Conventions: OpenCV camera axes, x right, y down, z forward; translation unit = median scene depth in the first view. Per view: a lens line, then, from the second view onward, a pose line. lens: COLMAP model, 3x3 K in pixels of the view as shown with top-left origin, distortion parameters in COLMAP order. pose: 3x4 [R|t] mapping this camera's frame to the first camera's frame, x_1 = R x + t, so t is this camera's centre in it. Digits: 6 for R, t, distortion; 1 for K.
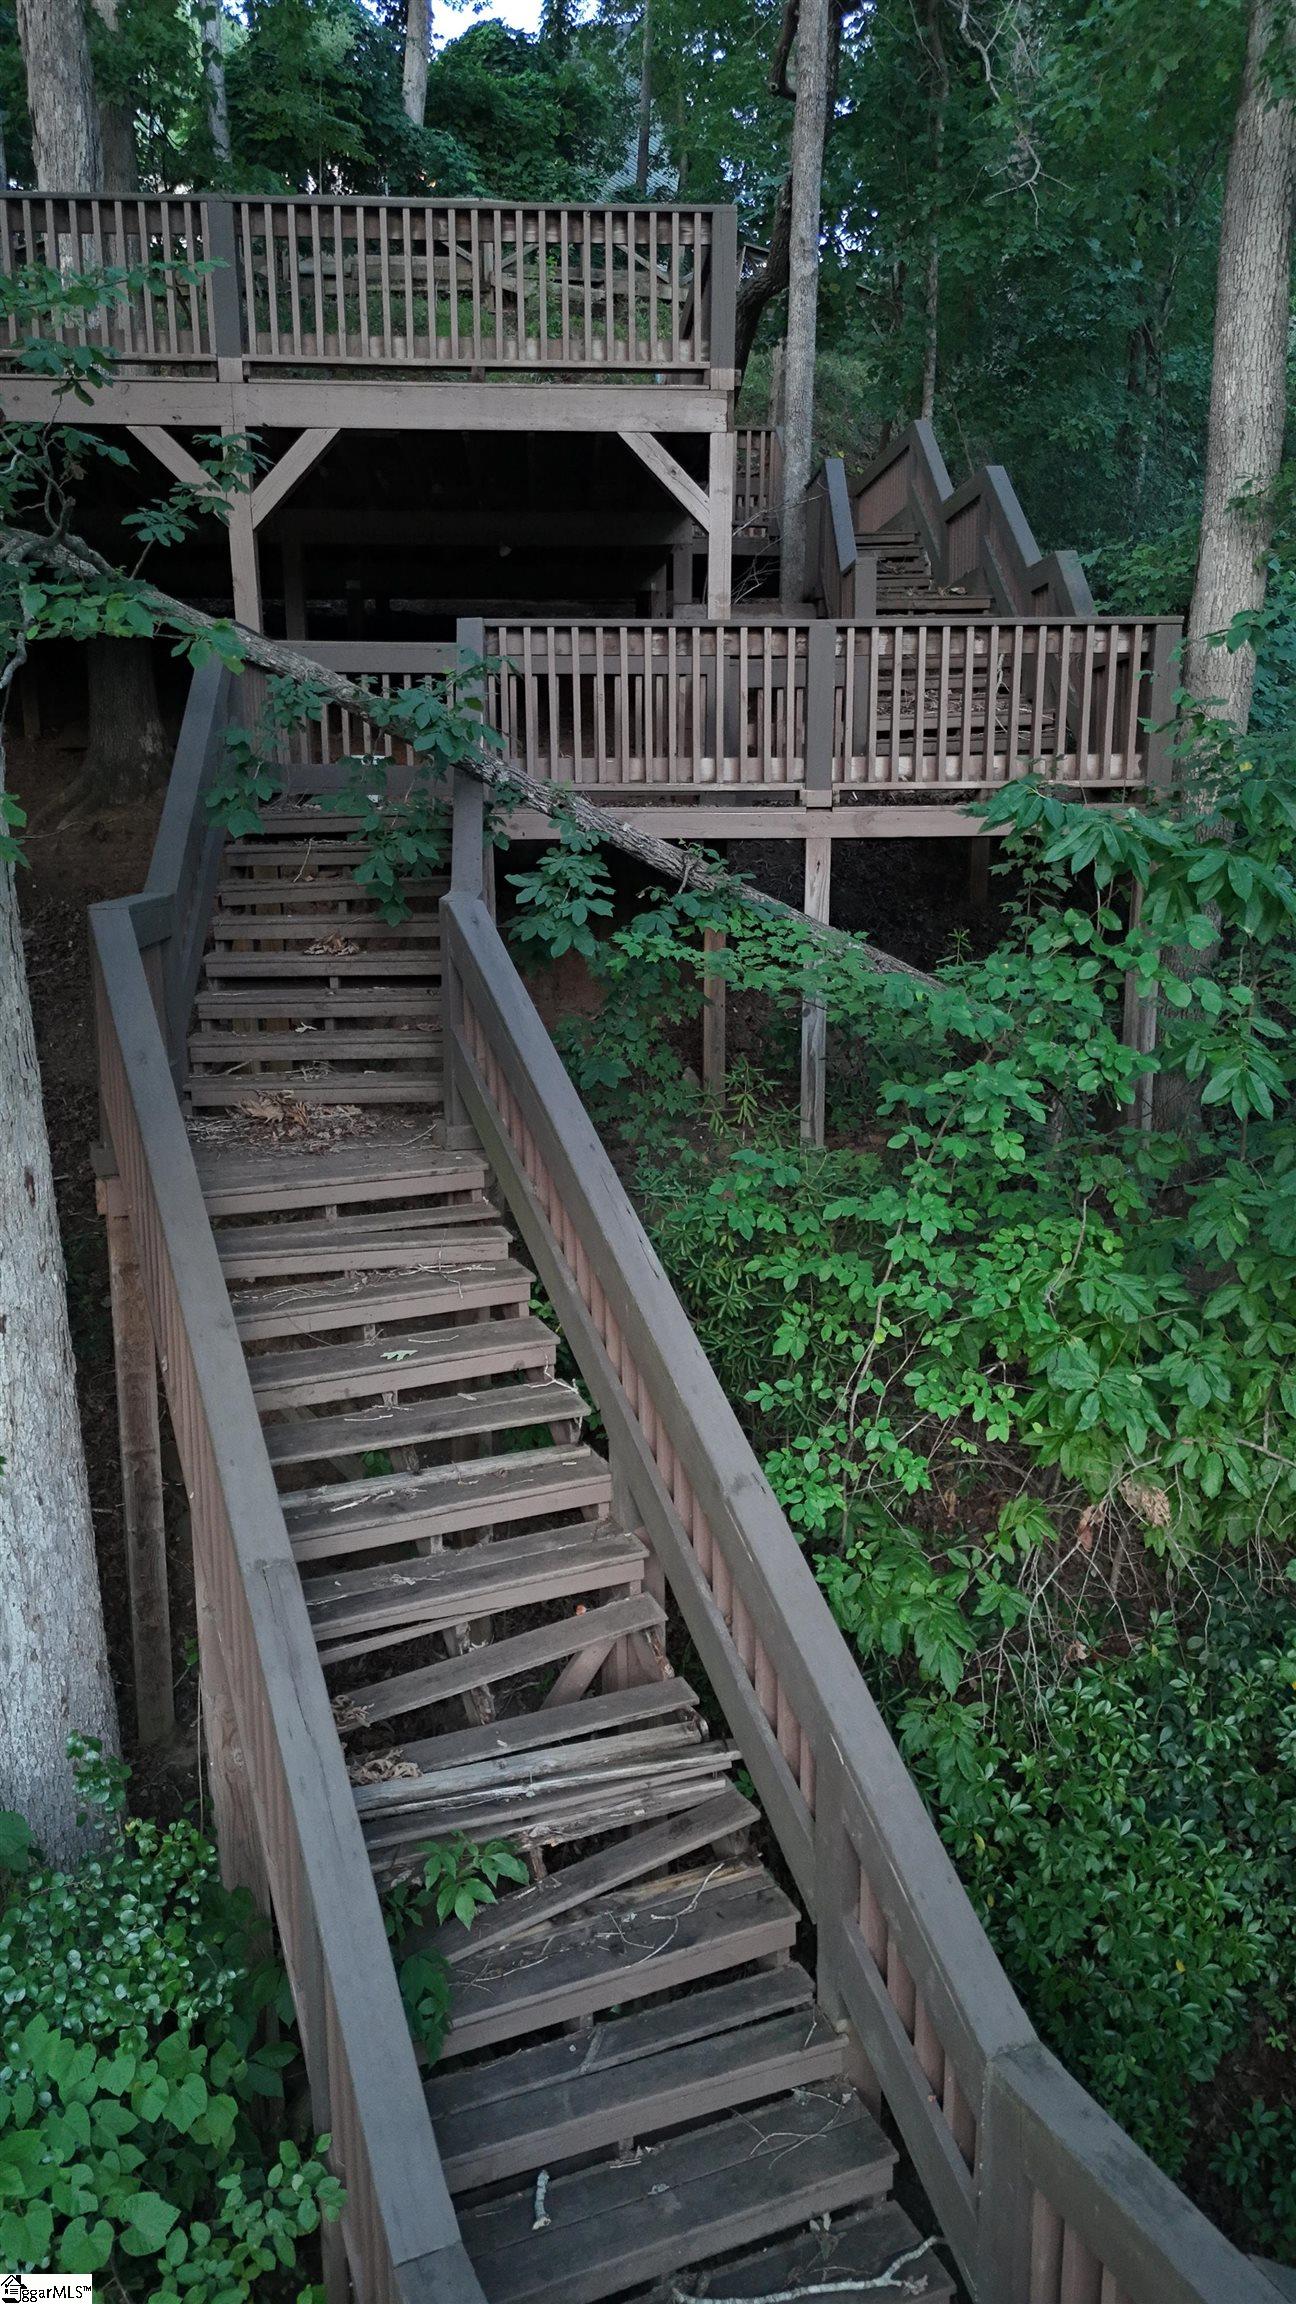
lens RADIAL K [[1692.2, 0, 649.2], [0, 1692.2, 1149.0], [0, 0, 1]] dist [0.064295, -0.057007]
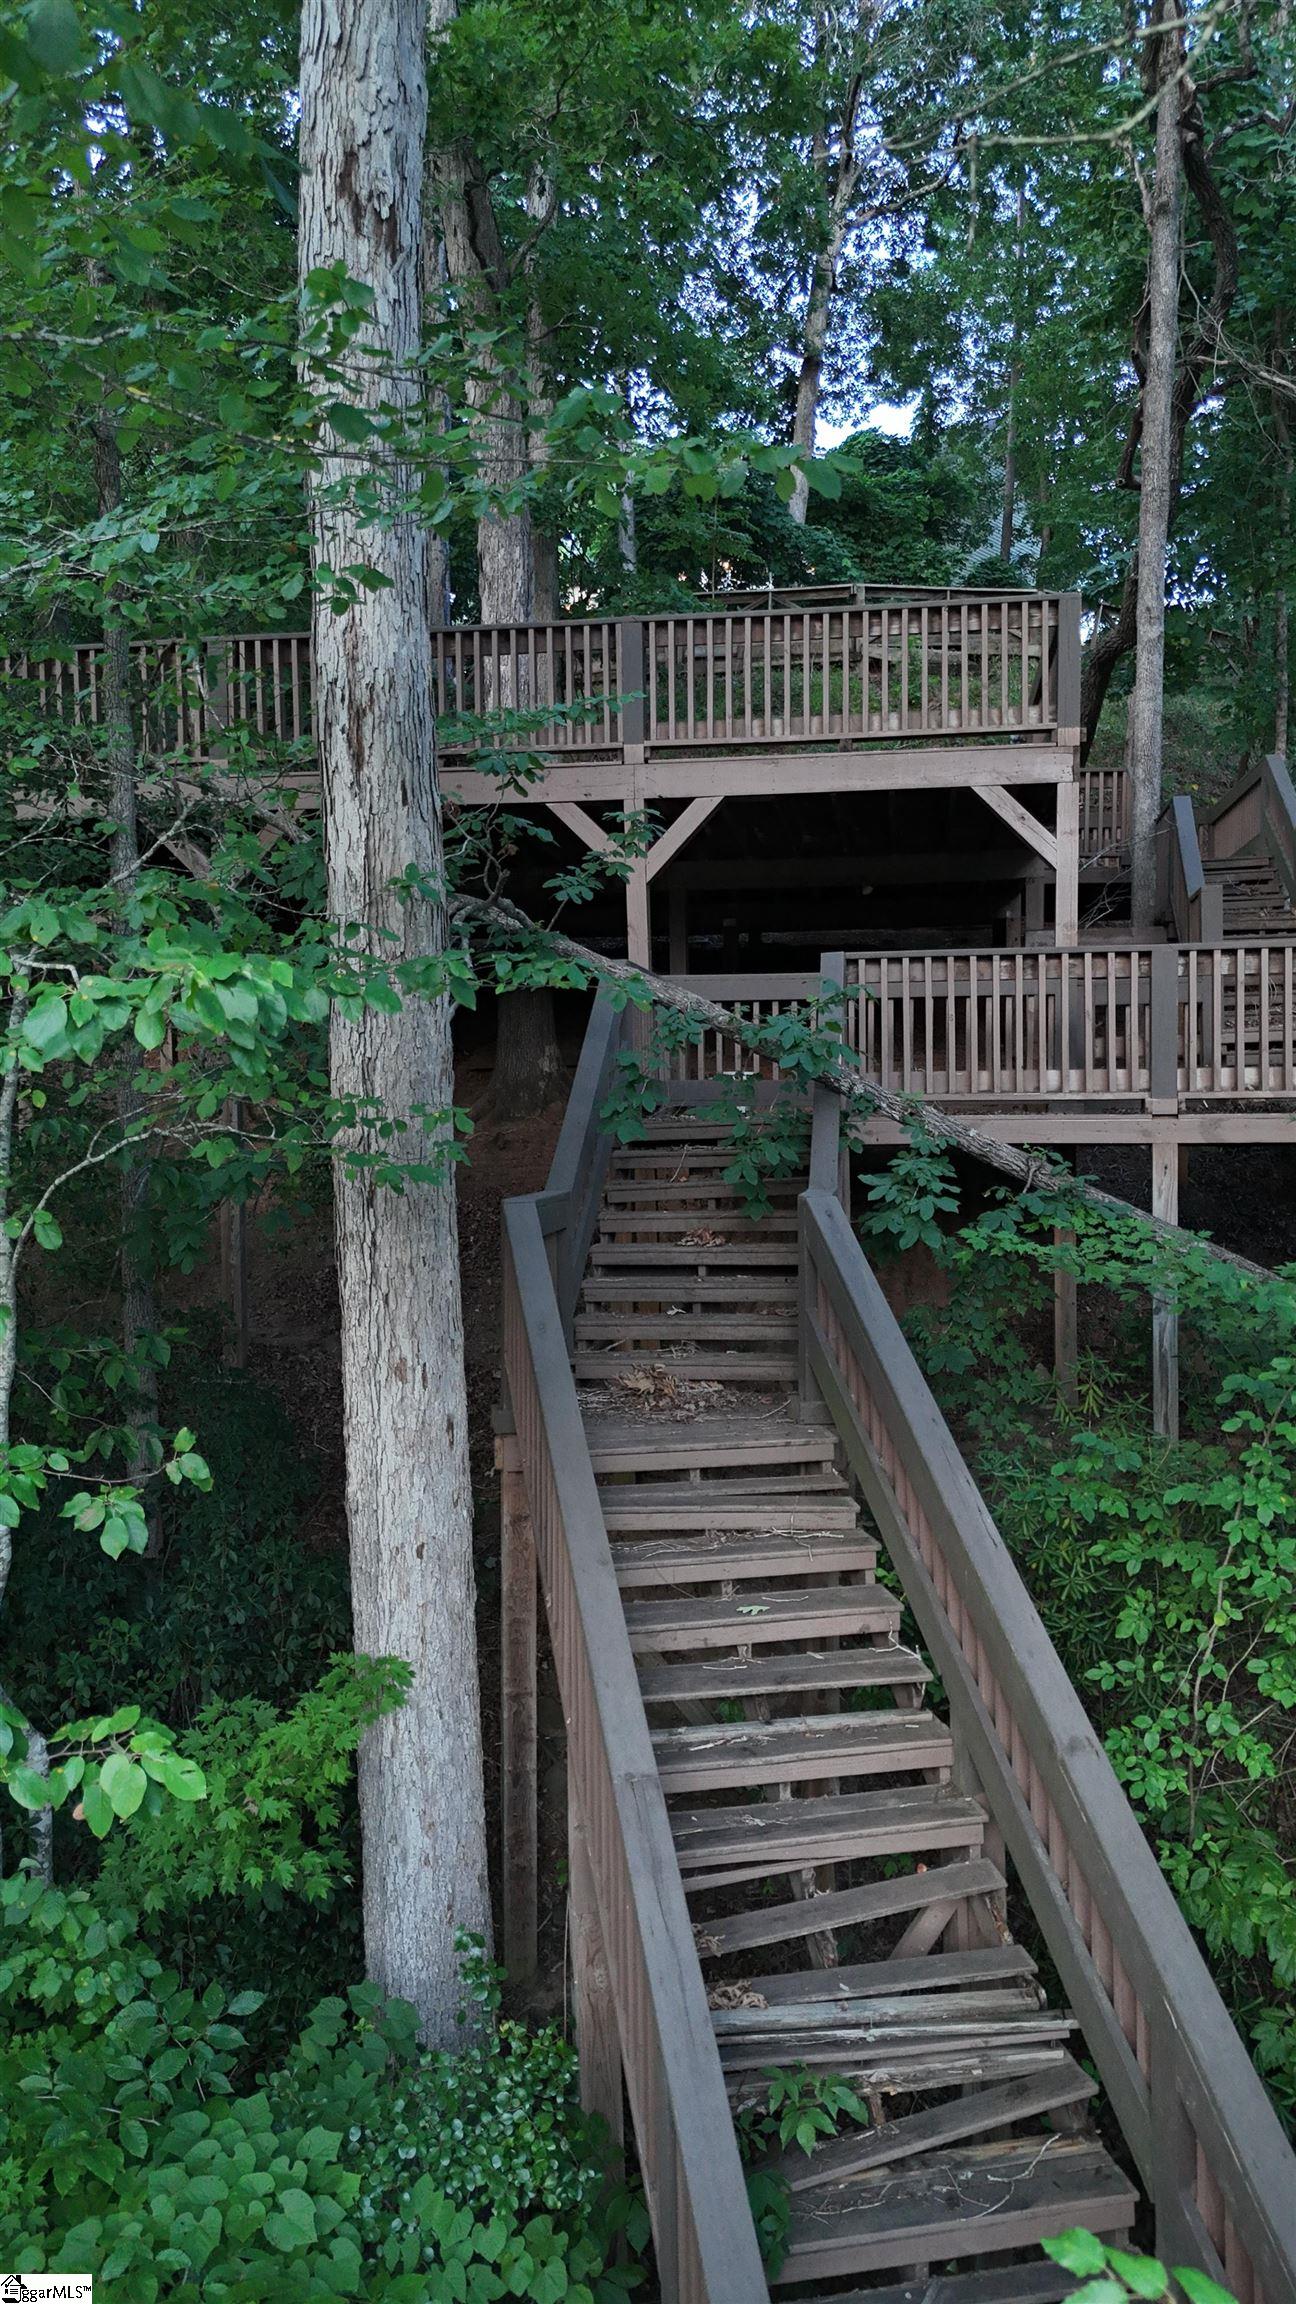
lens RADIAL K [[1692.2, 0, 637.8], [0, 1692.2, 1144.5], [0, 0, 1]] dist [0.064295, -0.057007]
pose [[0.976399, -0.000930, -0.215971, 0.013163], [-0.038433, 0.983282, -0.177989, 0.021479], [0.212526, 0.182089, 0.960040, -0.098544]]
